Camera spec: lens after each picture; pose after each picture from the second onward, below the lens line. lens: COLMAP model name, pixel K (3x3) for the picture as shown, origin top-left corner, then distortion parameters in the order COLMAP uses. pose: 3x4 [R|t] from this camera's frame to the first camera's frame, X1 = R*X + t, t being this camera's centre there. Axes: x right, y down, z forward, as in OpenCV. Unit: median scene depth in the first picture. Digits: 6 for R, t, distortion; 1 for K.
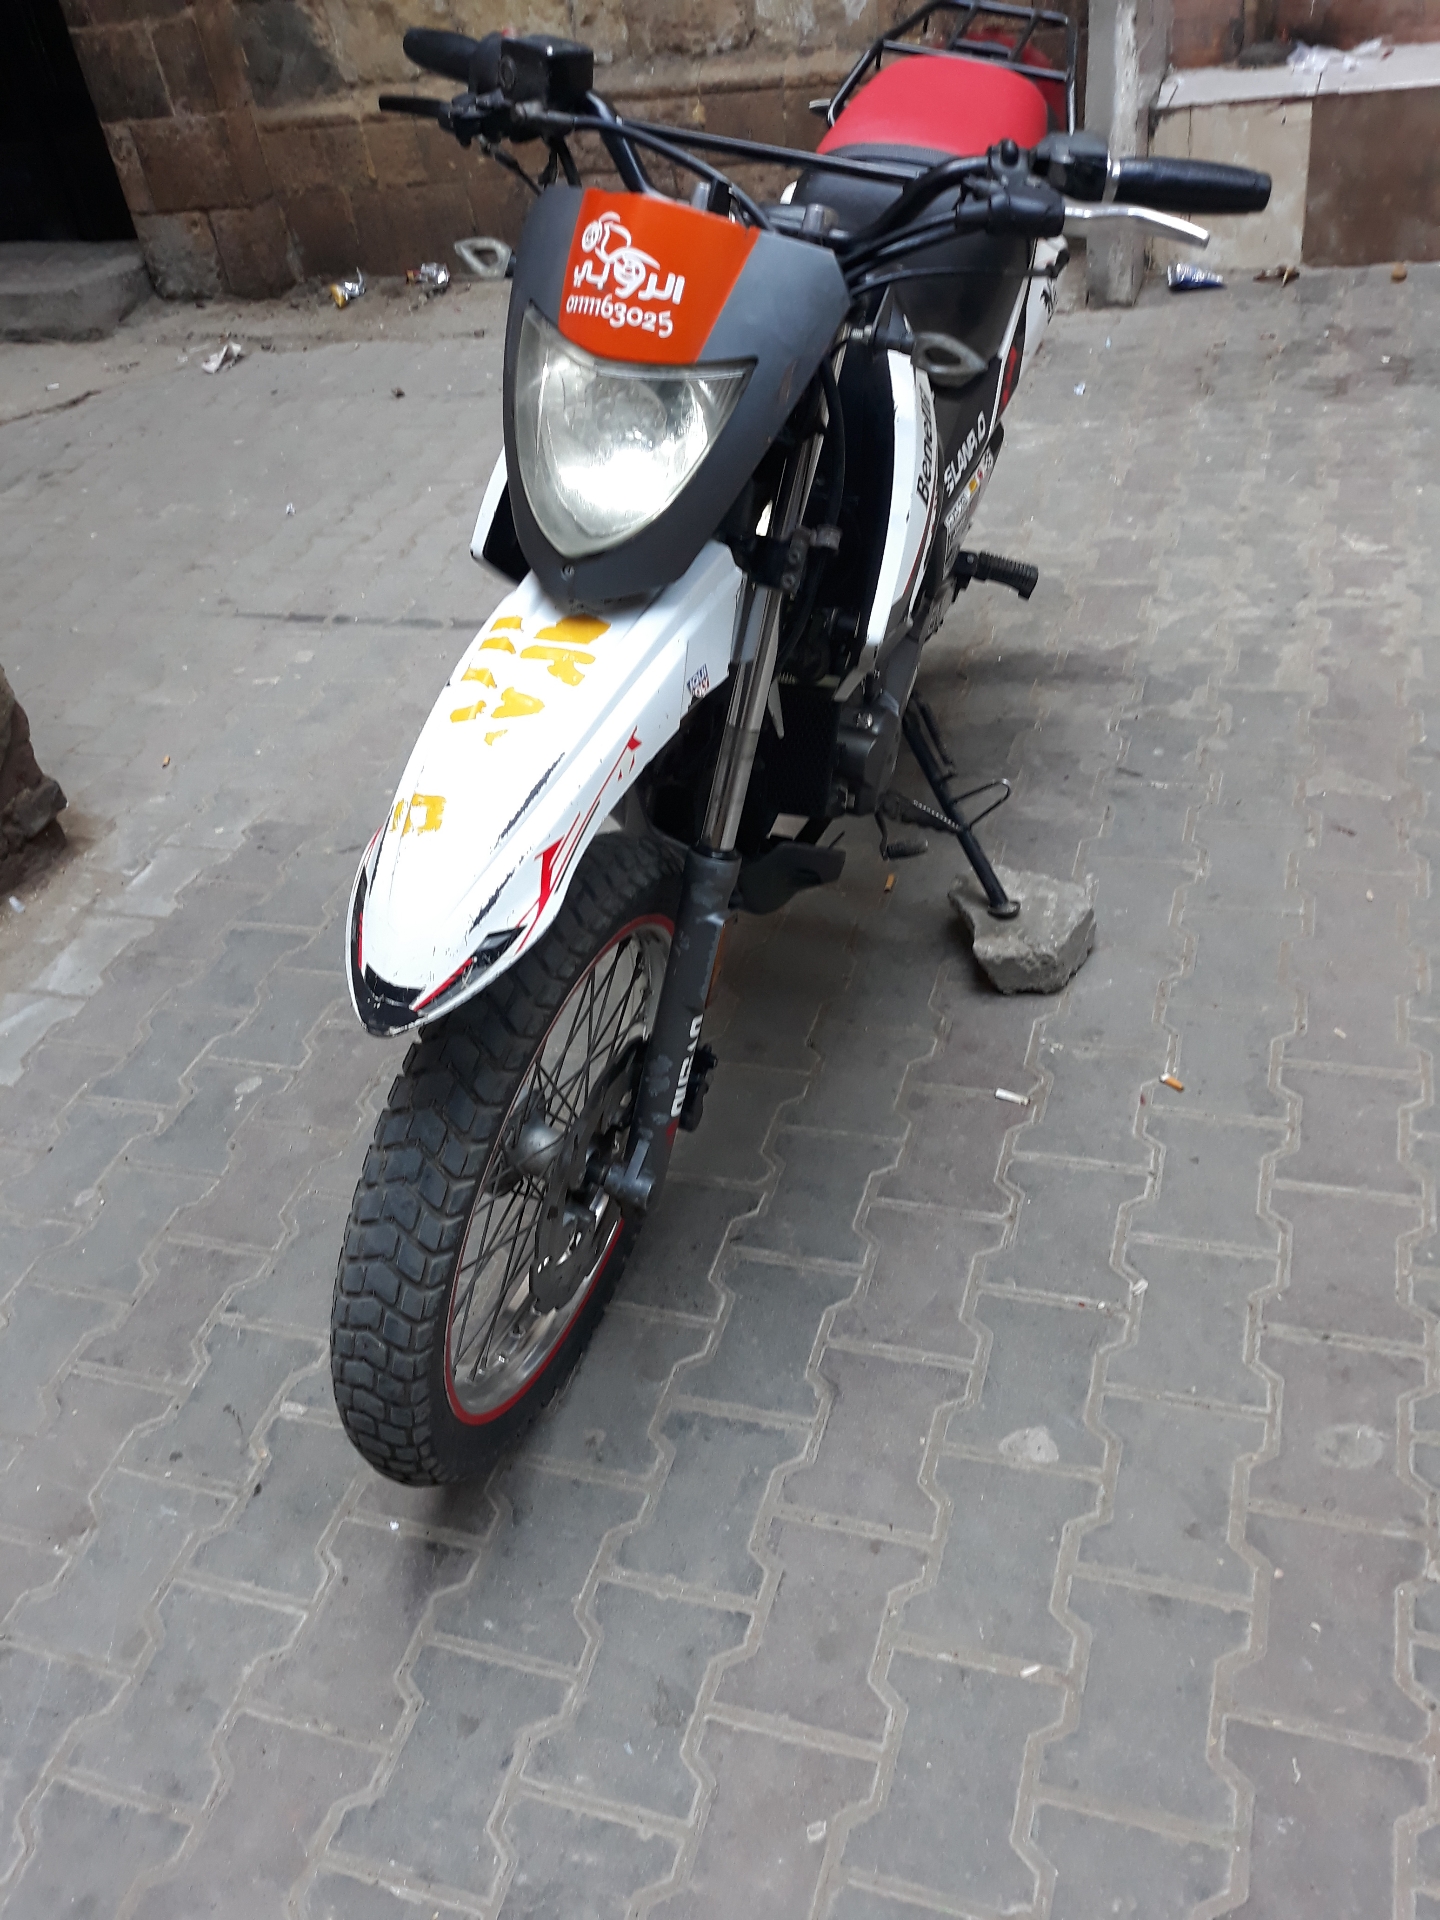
lens RADIAL K [[1616.4, 0, 690.4], [0, 1616.4, 960.1], [0, 0, 1]] dist [-0.006480, -0.007063]
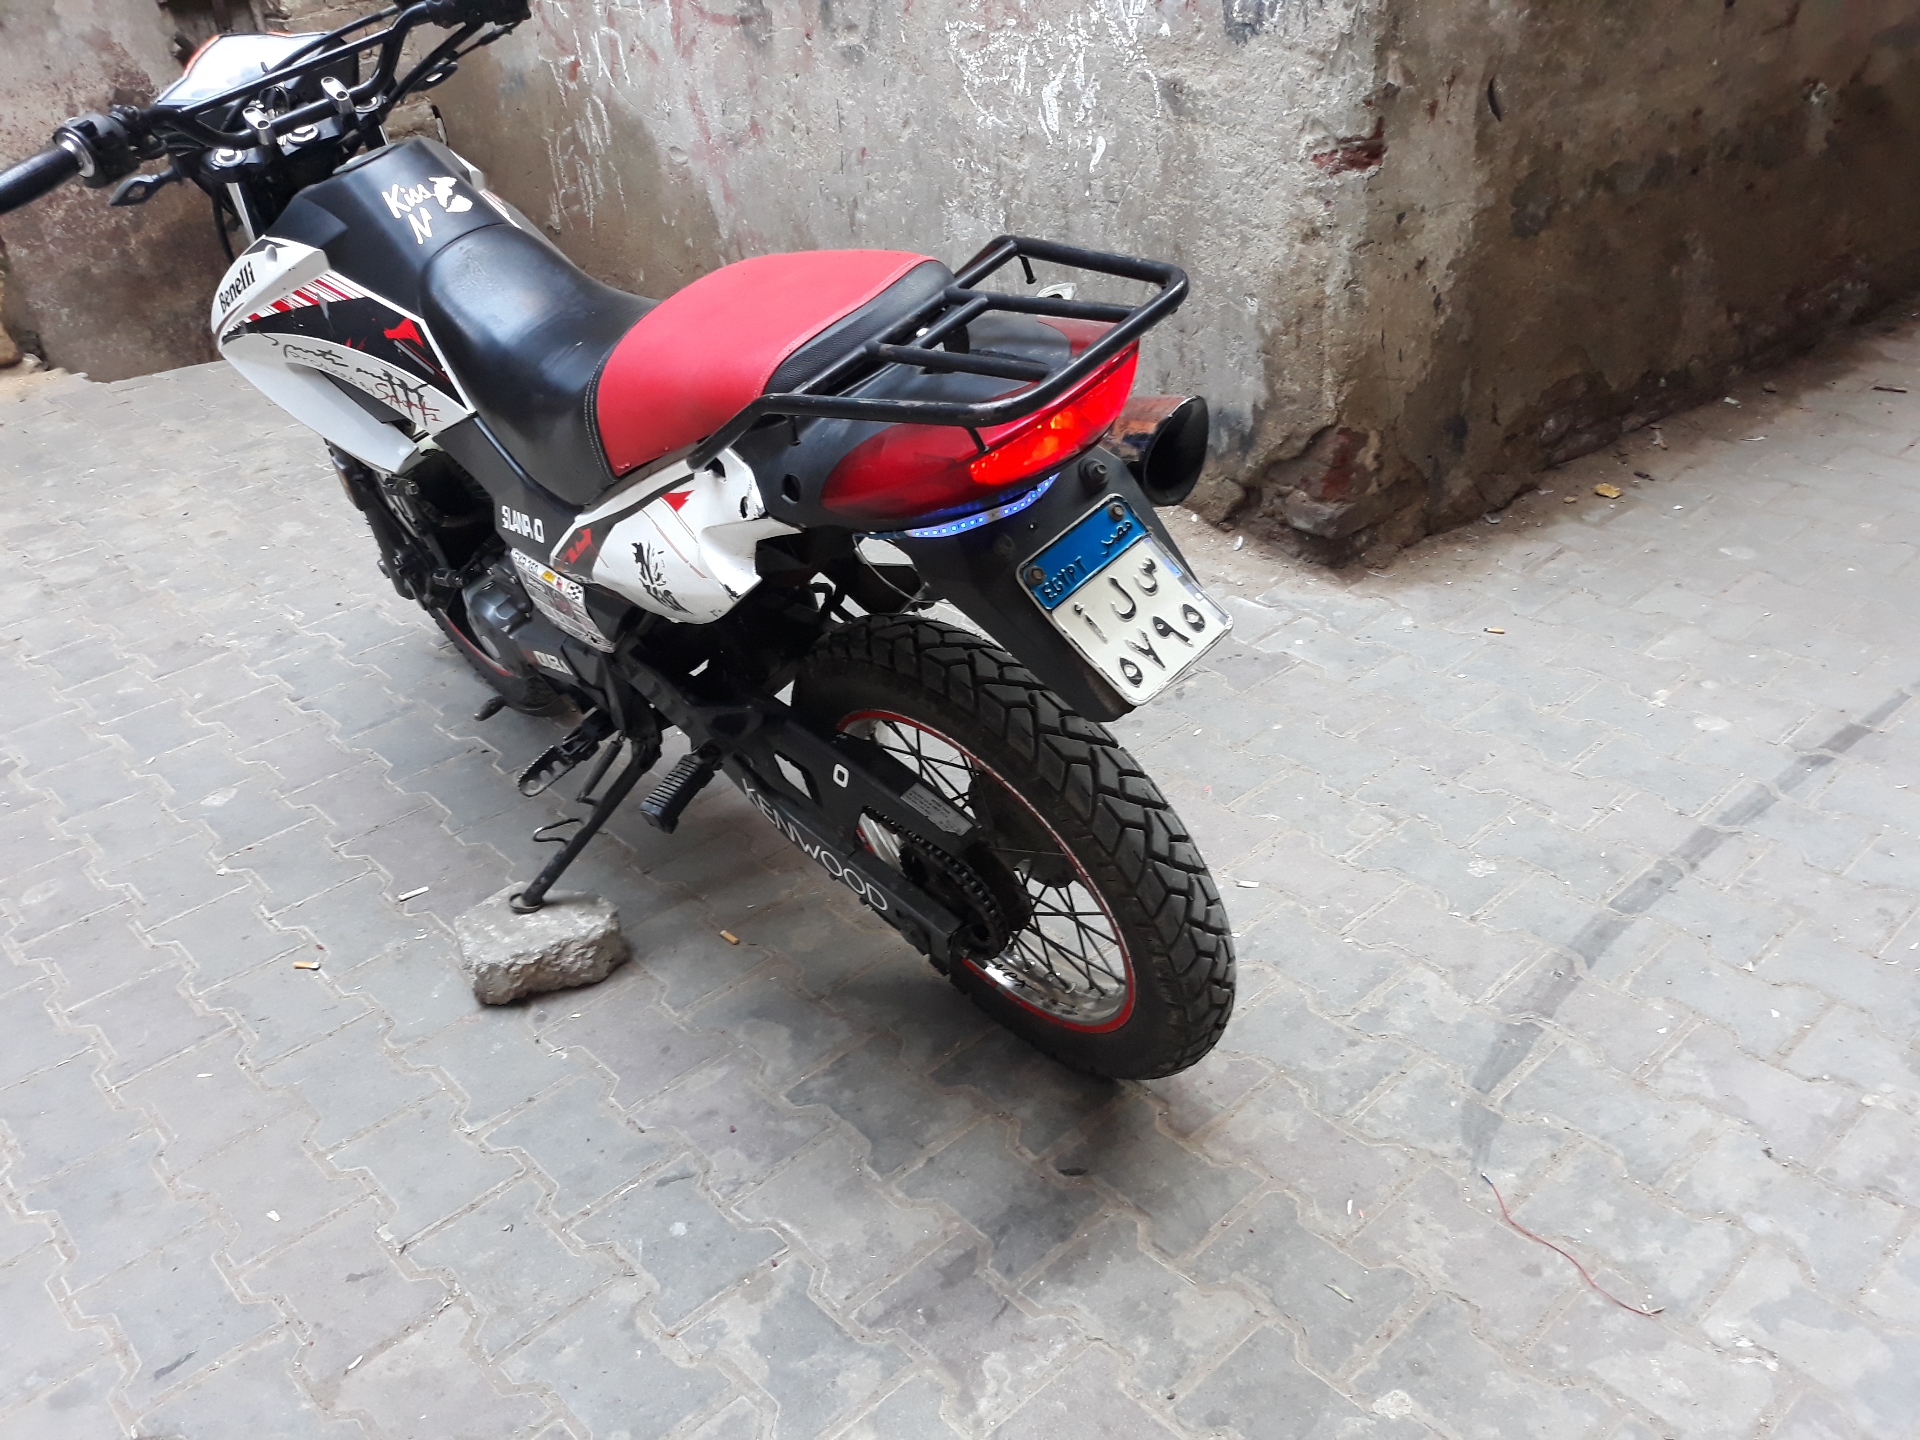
lens RADIAL K [[1613.0, 0, 975.1], [0, 1613.0, 699.4], [0, 0, 1]] dist [-0.001686, -0.010481]
pose [[-0.457786, 0.586910, -0.667809, 0.547715], [-0.427972, 0.512911, 0.744153, -0.796996], [0.779277, 0.626466, 0.016377, 0.926449]]
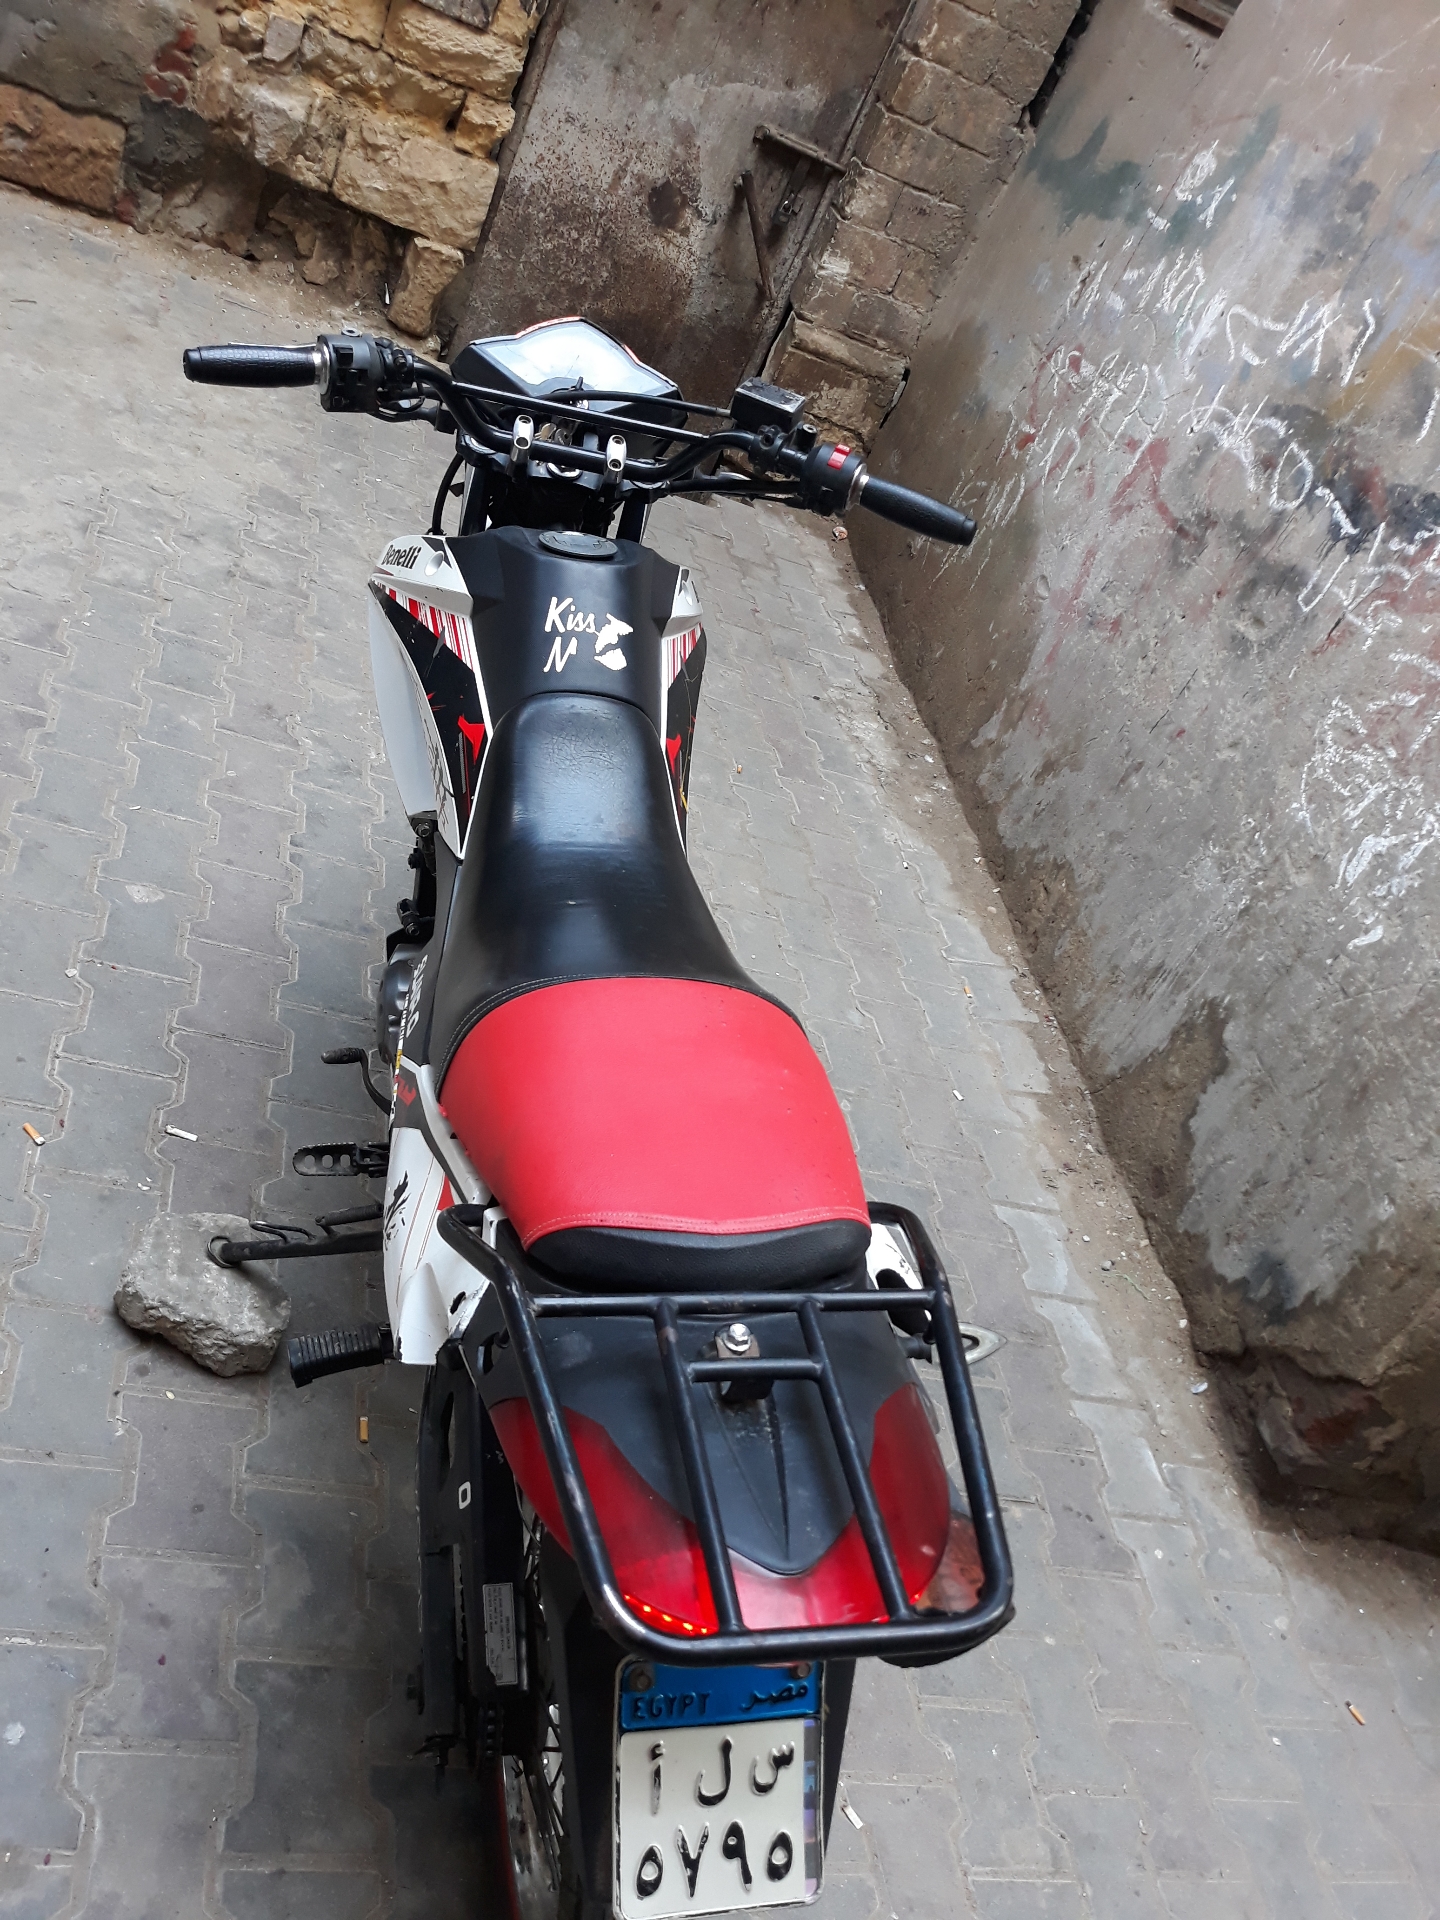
lens RADIAL K [[1613.0, 0, 728.9], [0, 1613.0, 942.9], [0, 0, 1]] dist [-0.001686, -0.010481]
pose [[-0.844329, 0.092583, -0.527766, 0.346199], [-0.508381, 0.172764, 0.843624, -0.805624], [0.169284, 0.980602, -0.098802, 0.798670]]
